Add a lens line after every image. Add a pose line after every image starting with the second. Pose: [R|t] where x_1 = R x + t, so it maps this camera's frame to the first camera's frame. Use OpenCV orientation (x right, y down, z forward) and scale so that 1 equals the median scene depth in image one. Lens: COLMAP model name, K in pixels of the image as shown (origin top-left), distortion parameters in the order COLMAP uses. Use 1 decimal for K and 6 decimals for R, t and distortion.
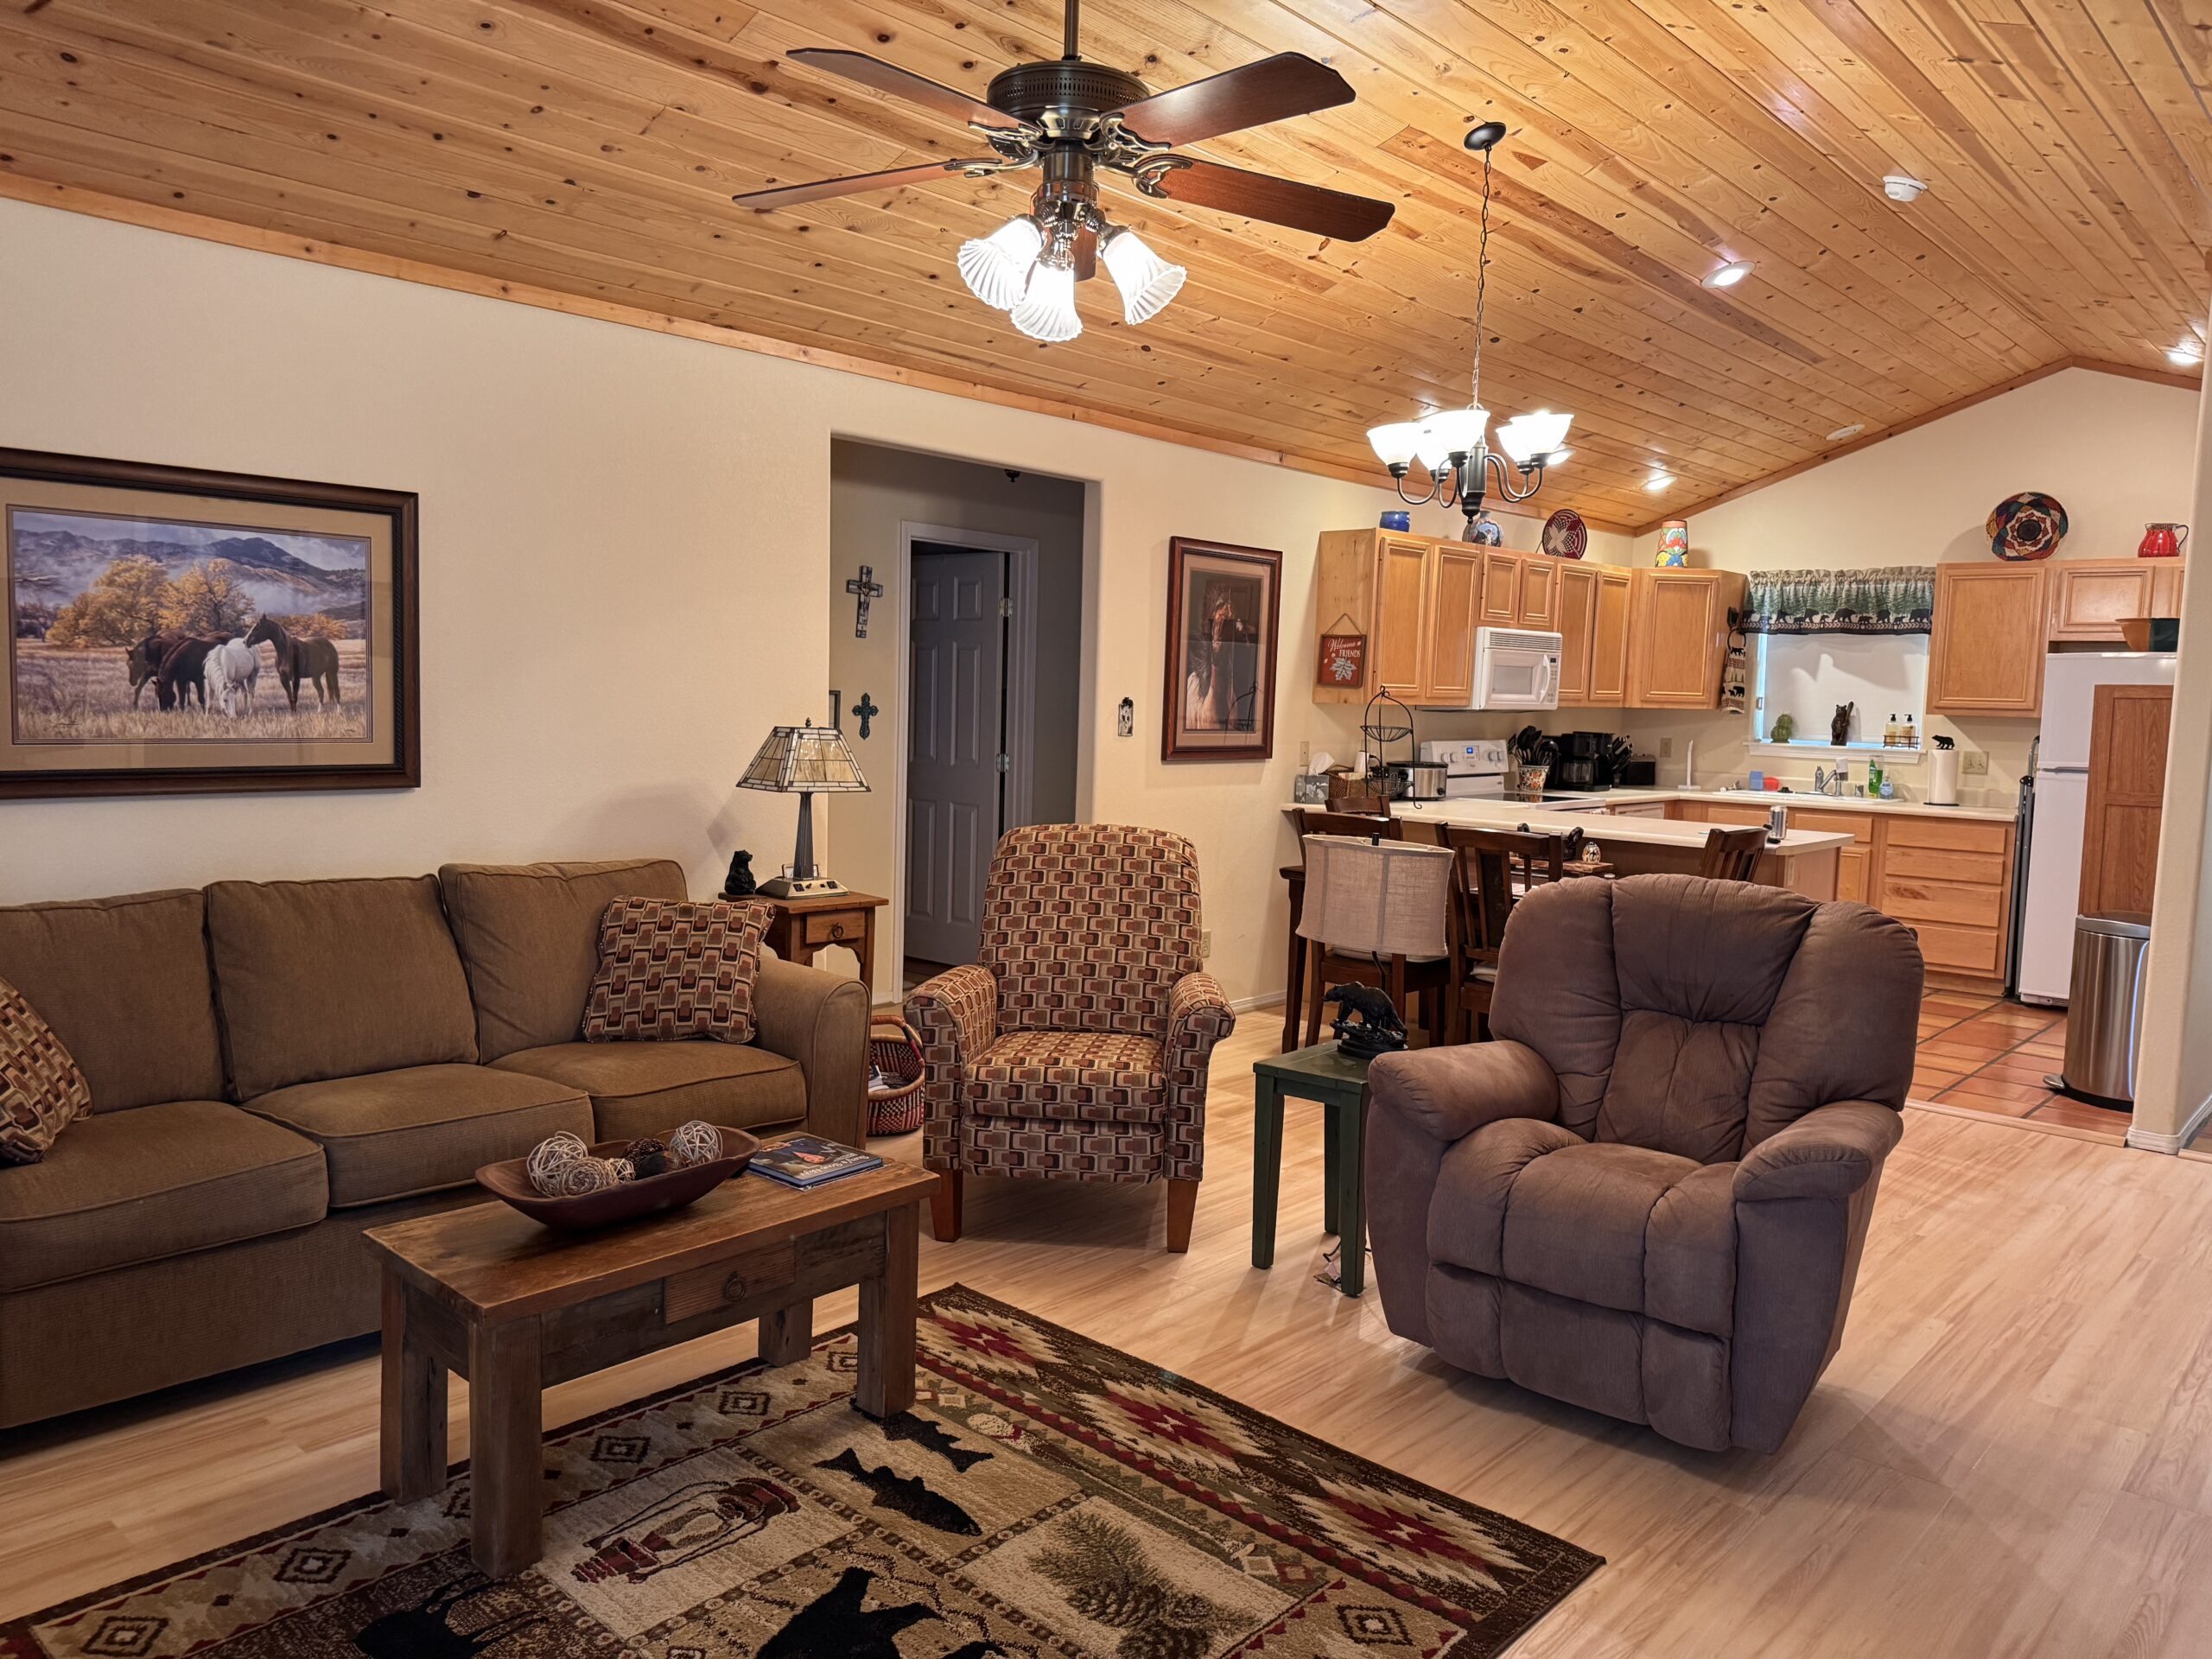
lens RADIAL K [[1559.8, 0, 1152.6], [0, 1559.8, 823.7], [0, 0, 1]] dist [0.071176, -0.060602]
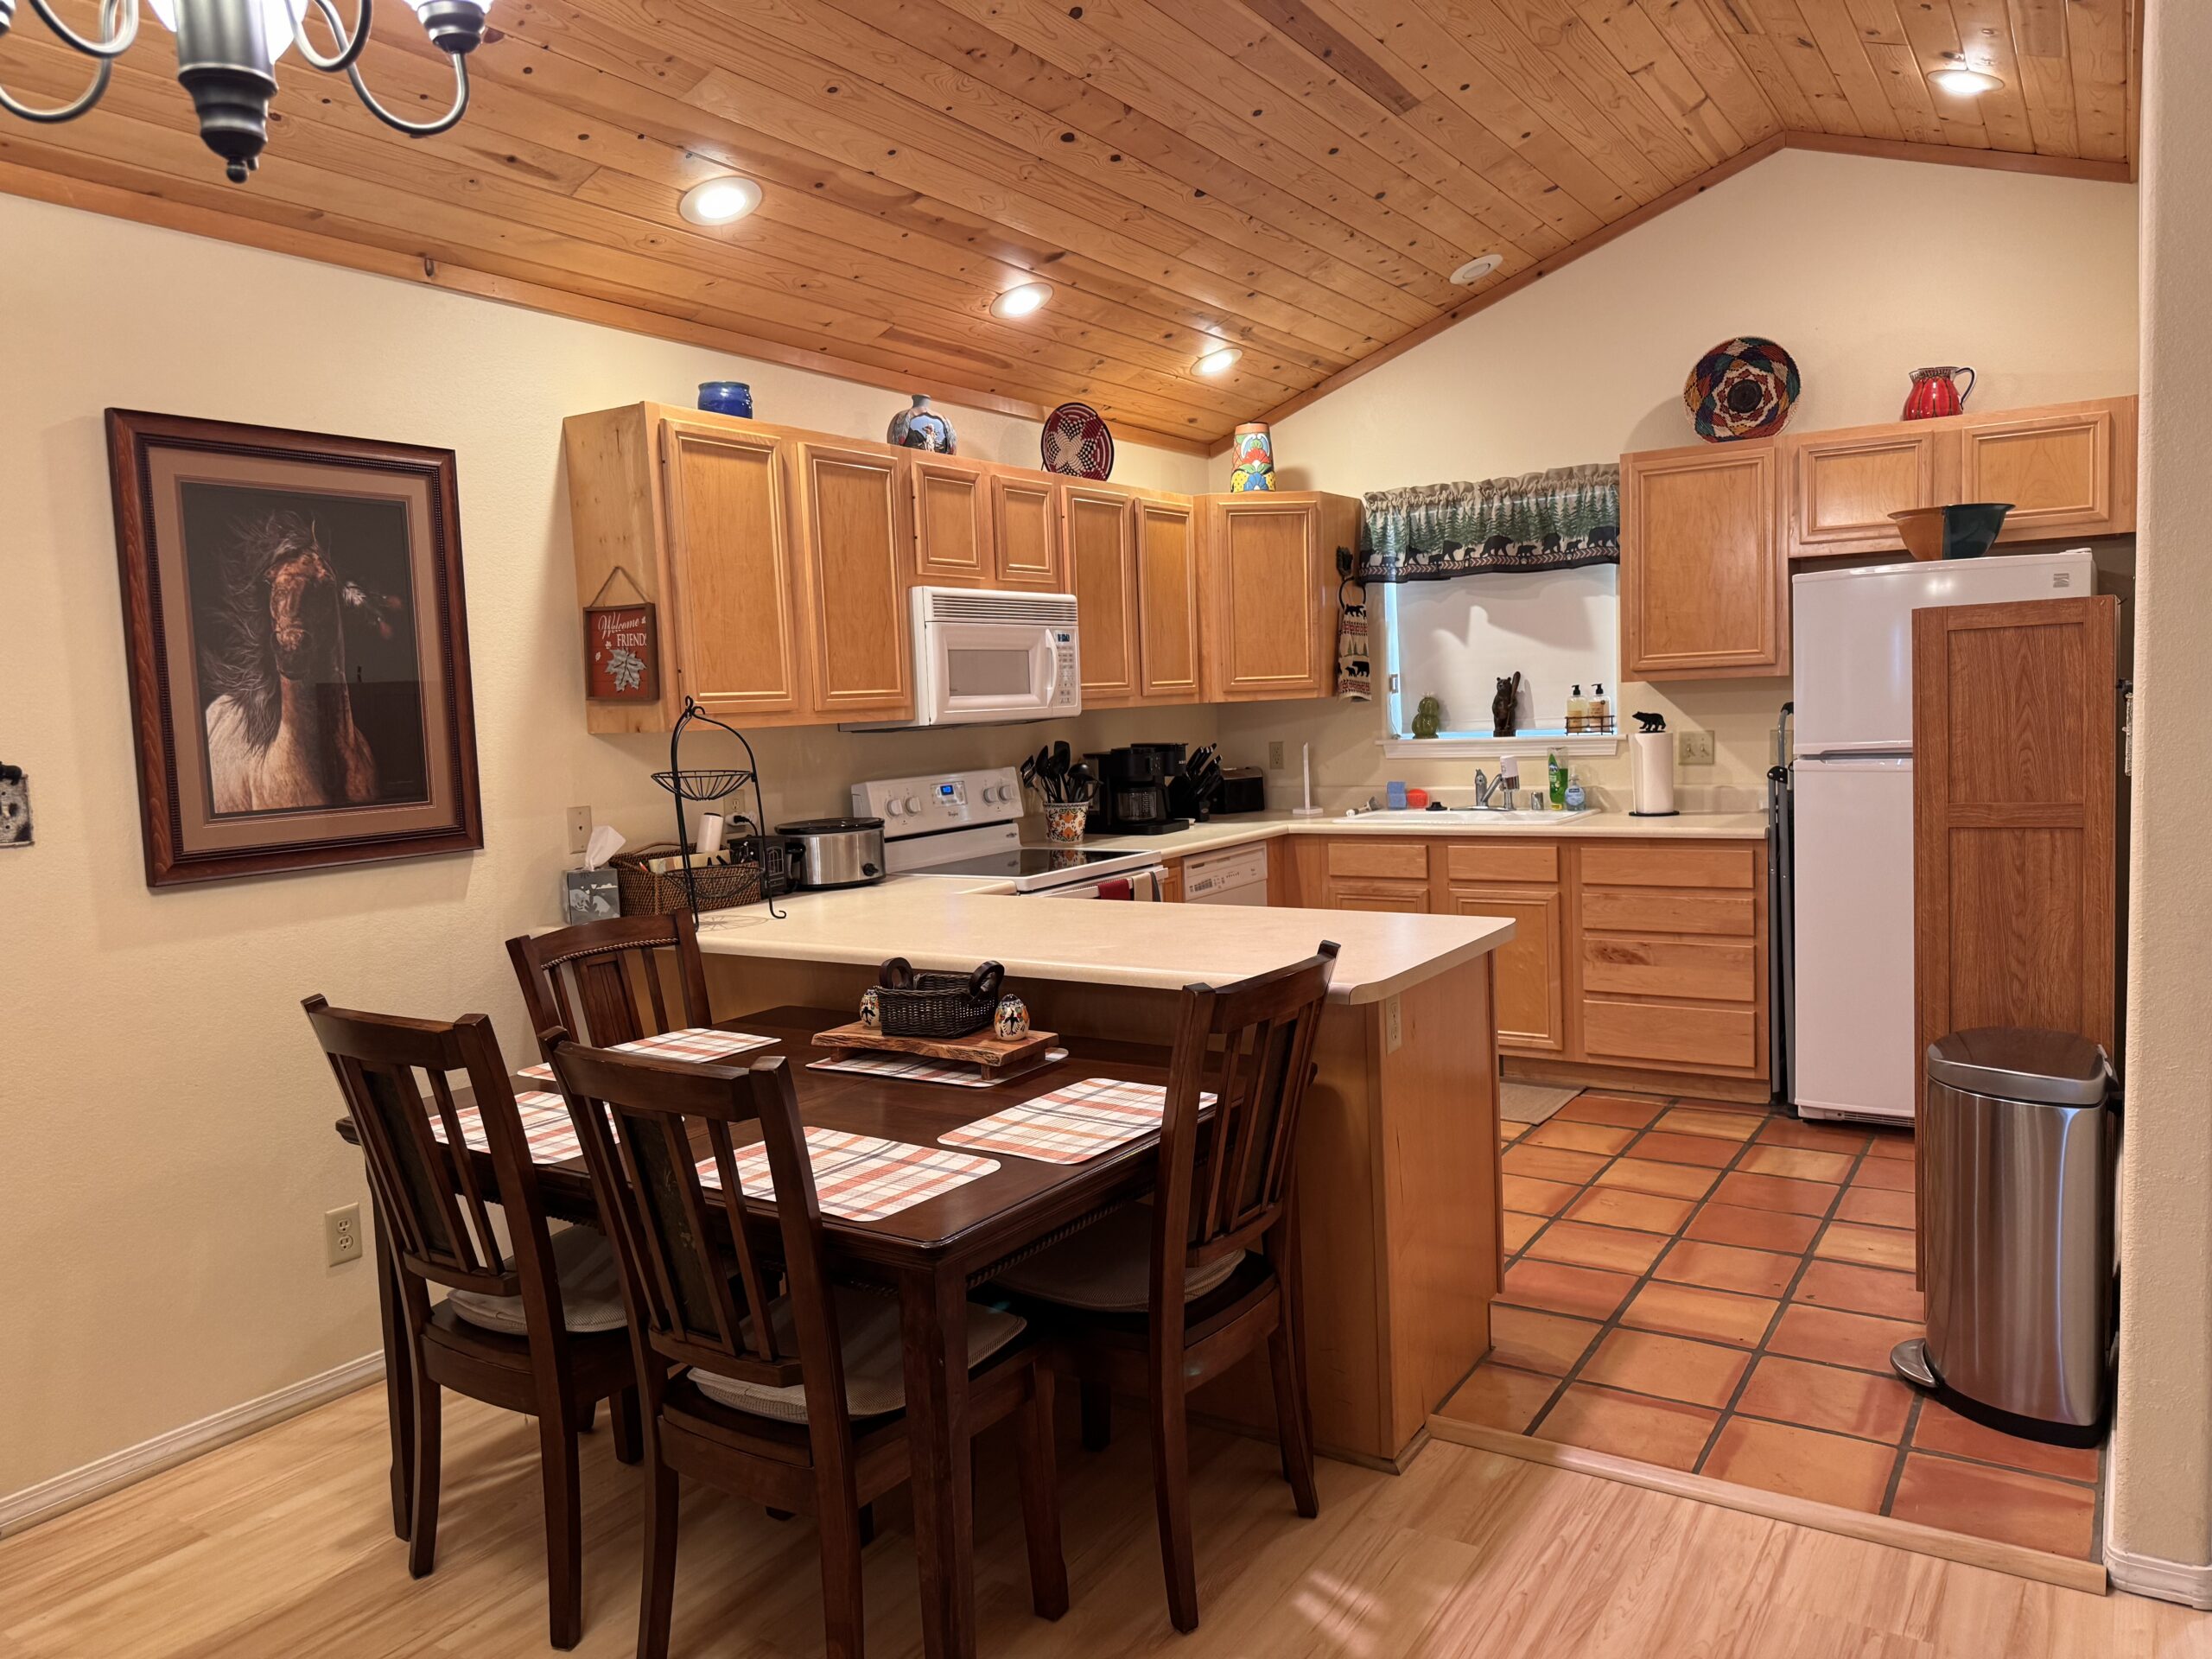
lens RADIAL K [[1559.8, 0, 1122.3], [0, 1559.8, 838.1], [0, 0, 1]] dist [0.071176, -0.060602]
pose [[0.985995, -0.083623, 0.144298, 0.186775], [0.083454, 0.996485, 0.007235, -0.027185], [-0.144396, 0.004909, 0.989508, 0.388487]]
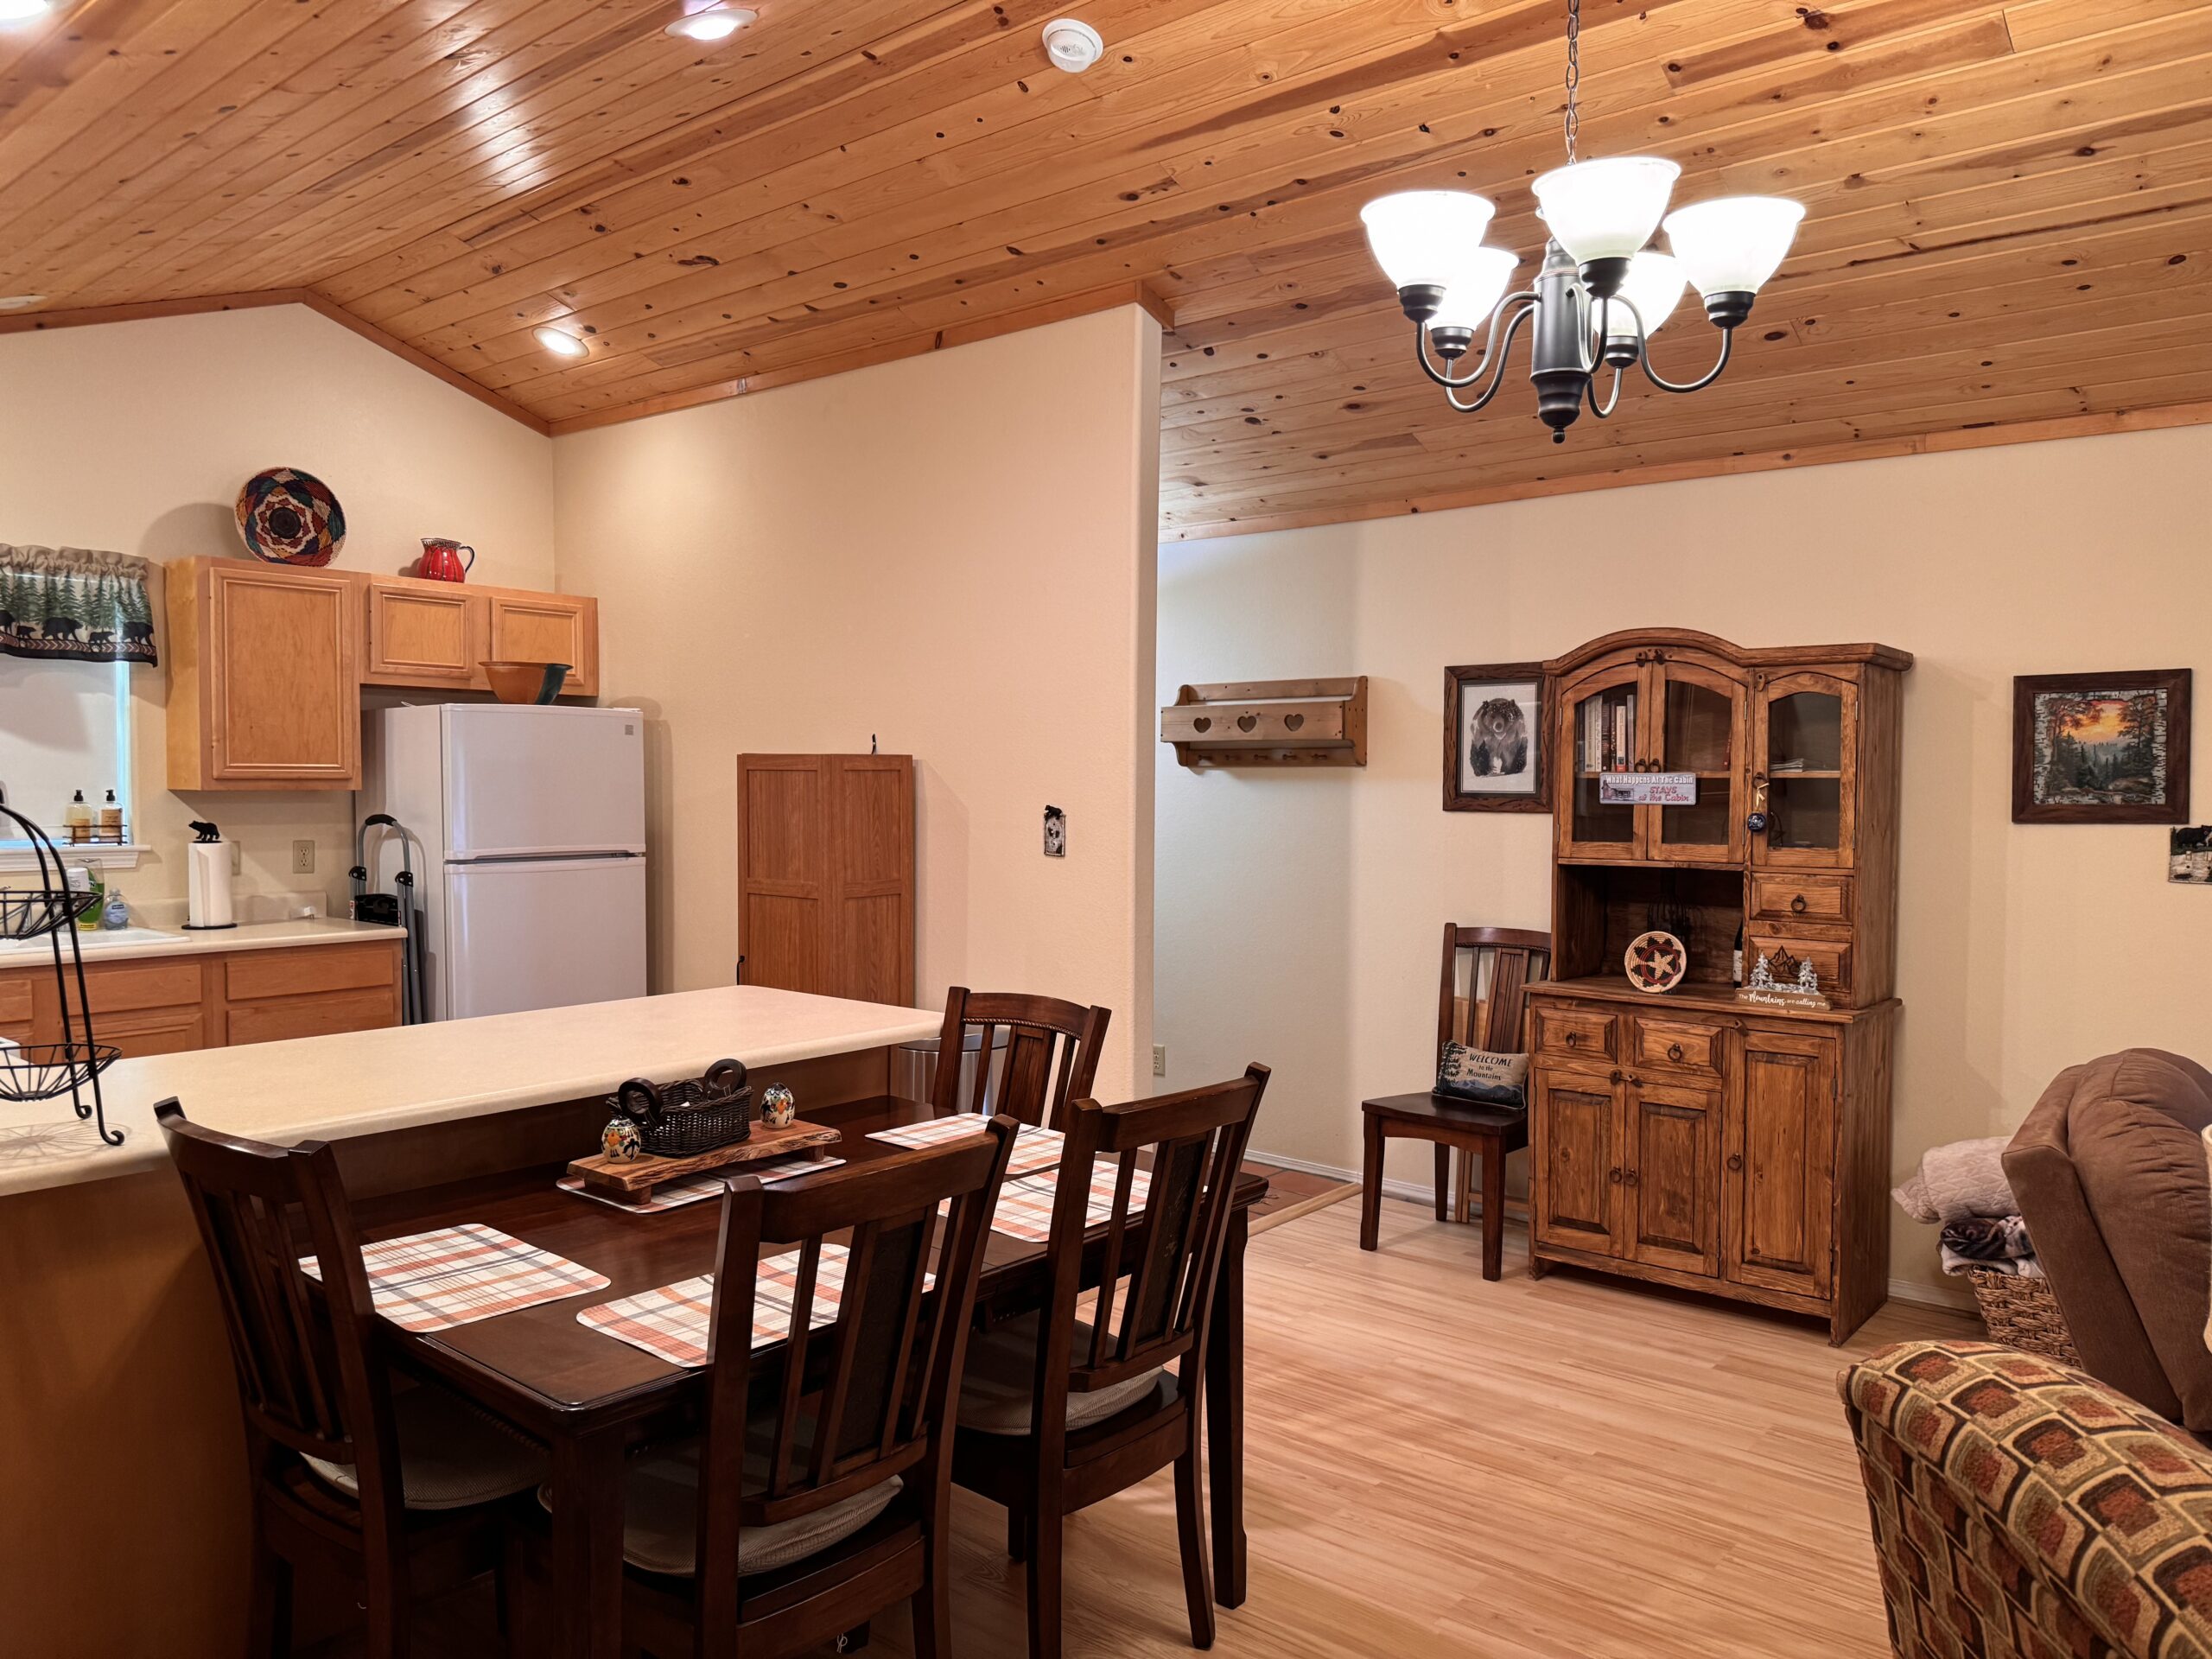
lens RADIAL K [[1559.8, 0, 1112.5], [0, 1559.8, 837.2], [0, 0, 1]] dist [0.071176, -0.060602]
pose [[-0.015558, -0.072105, 0.997276, -0.163270], [0.080355, 0.994080, 0.073128, -0.070465], [-0.996645, 0.081274, -0.009672, 0.667318]]
